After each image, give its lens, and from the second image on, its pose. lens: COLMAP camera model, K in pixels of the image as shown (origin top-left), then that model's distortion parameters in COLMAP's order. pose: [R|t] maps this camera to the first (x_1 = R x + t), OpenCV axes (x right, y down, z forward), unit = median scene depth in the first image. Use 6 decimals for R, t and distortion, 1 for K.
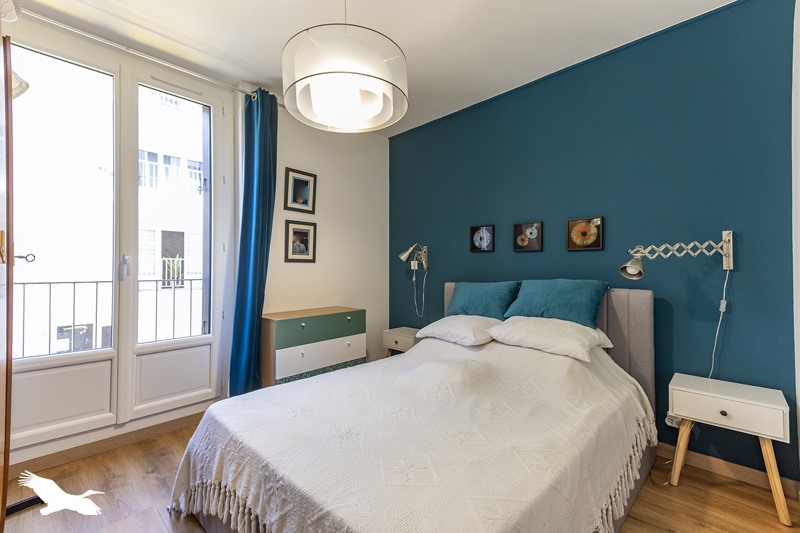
lens RADIAL K [[344.5, 0, 396.6], [0, 344.5, 264.2], [0, 0, 1]] dist [0.033374, -0.000538]
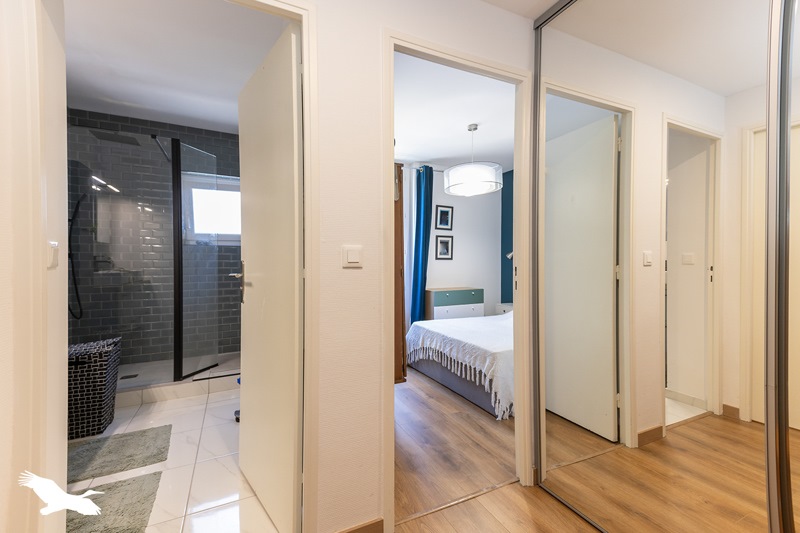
lens RADIAL K [[344.5, 0, 398.5], [0, 344.5, 261.5], [0, 0, 1]] dist [0.033374, -0.000538]
pose [[0.938661, 0.000549, -0.344842, 0.096551], [0.004853, 0.999879, 0.014801, -0.023083], [0.344808, -0.015567, 0.938544, -0.679961]]
